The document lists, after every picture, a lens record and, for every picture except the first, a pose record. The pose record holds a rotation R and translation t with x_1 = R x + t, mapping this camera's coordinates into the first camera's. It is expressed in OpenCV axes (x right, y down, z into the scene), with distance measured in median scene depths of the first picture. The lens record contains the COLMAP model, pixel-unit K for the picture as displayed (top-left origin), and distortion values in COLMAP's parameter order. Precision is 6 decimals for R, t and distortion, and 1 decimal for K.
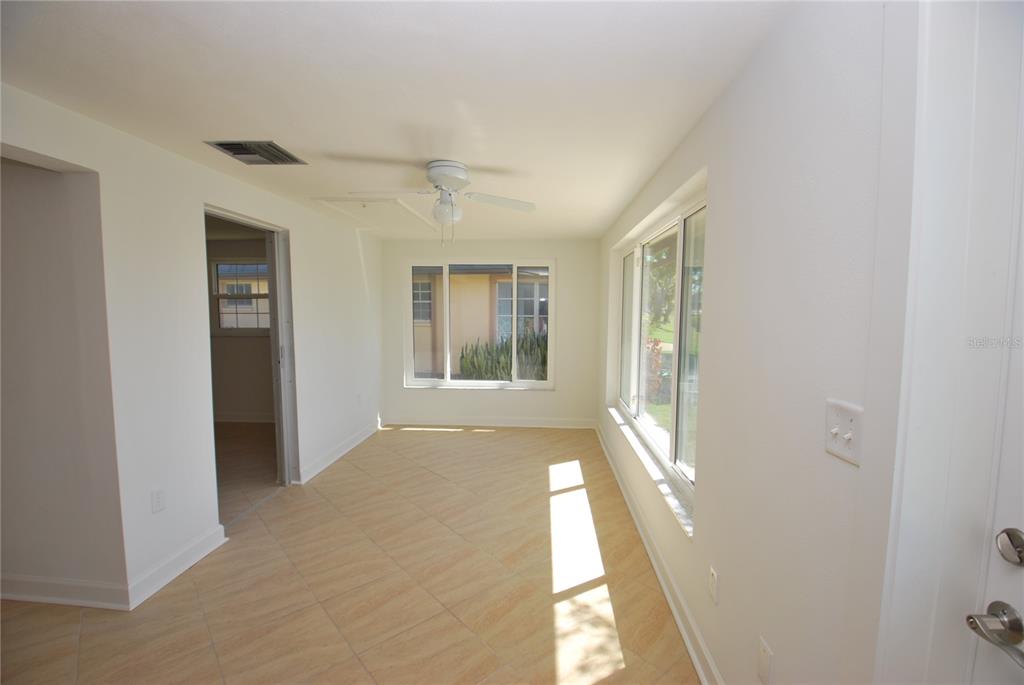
lens RADIAL K [[448.9, 0, 518.5], [0, 448.9, 345.1], [0, 0, 1]] dist [0.013581, -0.024183]
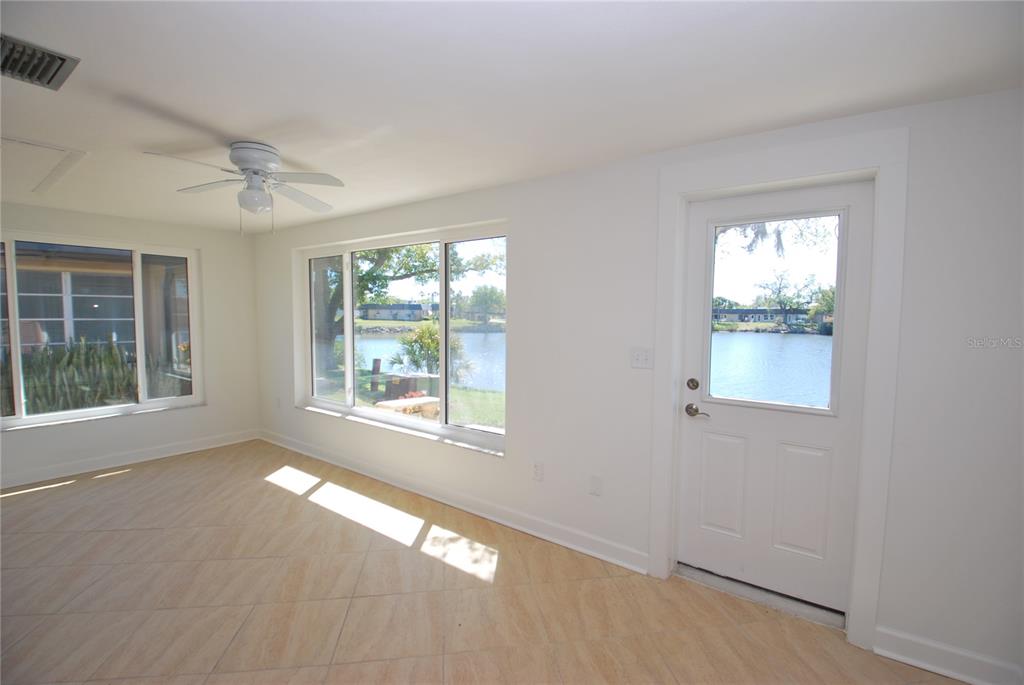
lens RADIAL K [[448.9, 0, 518.5], [0, 448.9, 345.1], [0, 0, 1]] dist [0.013581, -0.024183]
pose [[0.547721, -0.059308, 0.834556, -0.417717], [0.062889, 0.997581, 0.029619, 0.000966], [-0.834294, 0.036261, 0.550126, 0.048131]]
